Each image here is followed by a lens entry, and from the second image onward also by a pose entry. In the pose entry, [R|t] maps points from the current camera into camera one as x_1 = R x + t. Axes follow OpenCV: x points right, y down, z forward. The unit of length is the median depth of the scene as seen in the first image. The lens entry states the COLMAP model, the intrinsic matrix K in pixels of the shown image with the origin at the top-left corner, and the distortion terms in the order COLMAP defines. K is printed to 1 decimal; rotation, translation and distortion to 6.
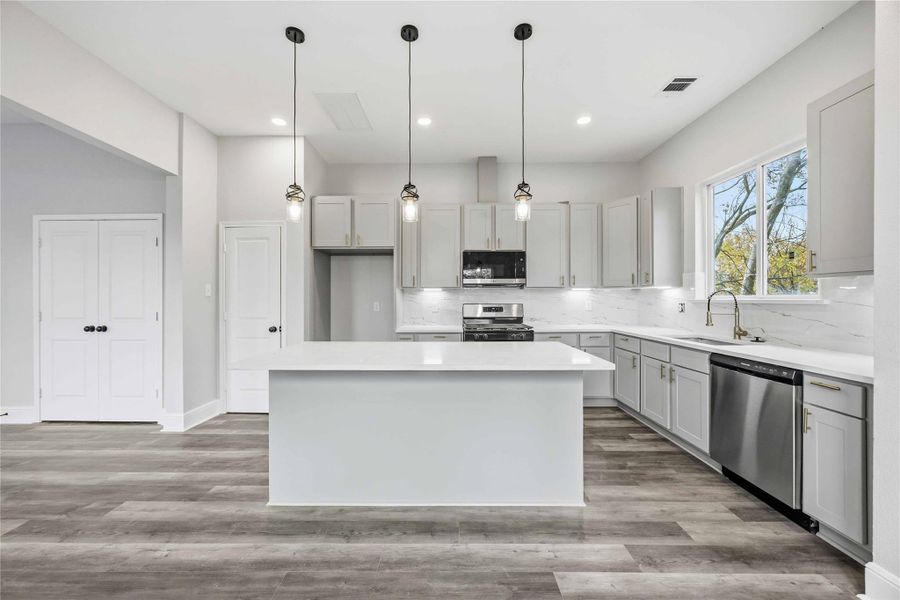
lens RADIAL K [[344.1, 0, 449.5], [0, 344.1, 303.7], [0, 0, 1]] dist [-0.003384, 0.000150]
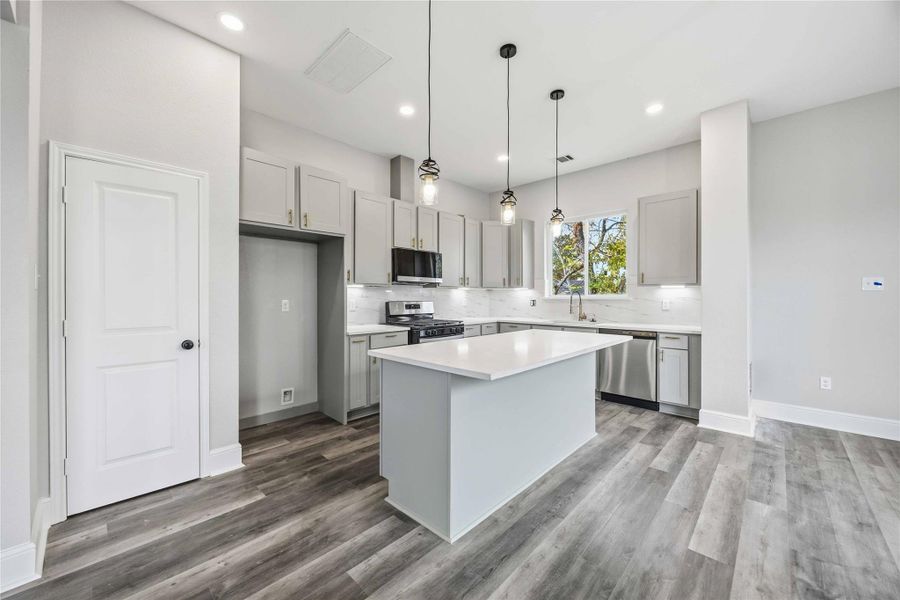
lens RADIAL K [[344.1, 0, 451.7], [0, 344.1, 299.6], [0, 0, 1]] dist [-0.003384, 0.000150]
pose [[0.688856, -0.003750, 0.724888, -1.047685], [0.008946, 0.999954, -0.003328, -0.000369], [-0.724843, 0.008778, 0.688858, 0.391252]]
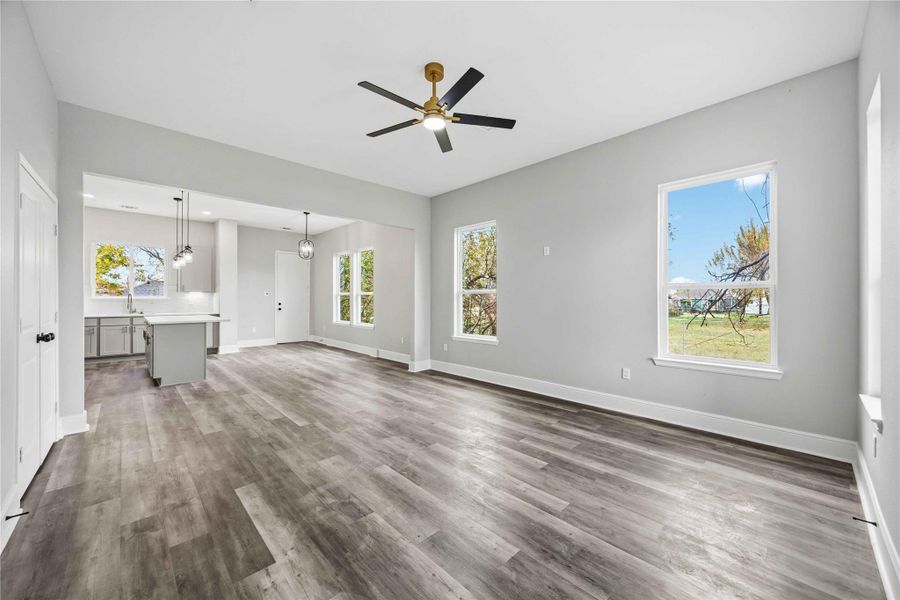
lens RADIAL K [[344.1, 0, 447.5], [0, 344.1, 296.2], [0, 0, 1]] dist [-0.003384, 0.000150]
pose [[-0.680590, 0.004057, 0.732653, -3.333969], [0.007041, 0.999975, 0.001003, -0.014854], [-0.732630, 0.005842, -0.680602, 1.317437]]
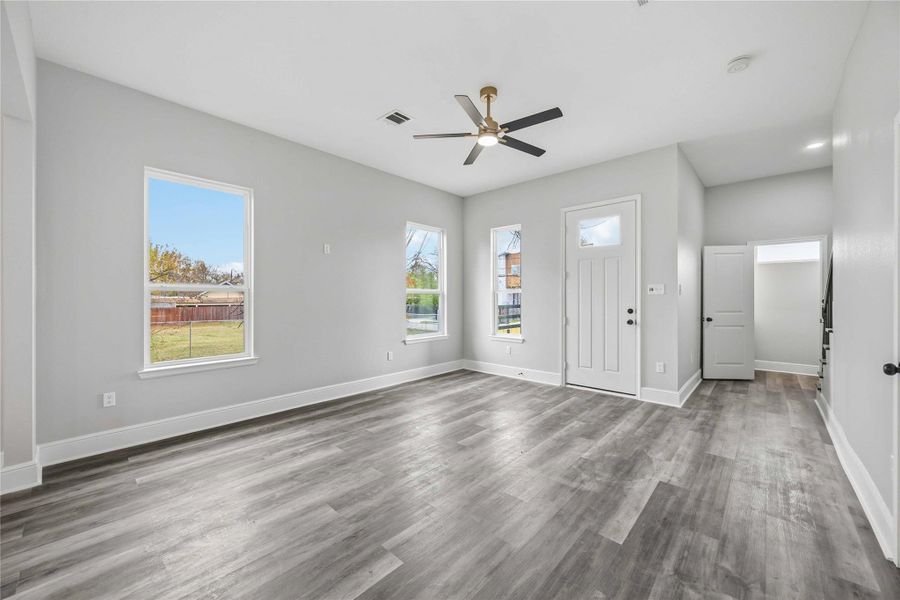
lens RADIAL K [[344.1, 0, 453.2], [0, 344.1, 300.9], [0, 0, 1]] dist [-0.003384, 0.000150]
pose [[-0.678548, 0.002880, -0.734551, -1.351293], [-0.007204, 0.999918, 0.010575, -0.010515], [0.734521, 0.012467, -0.678471, 1.333717]]
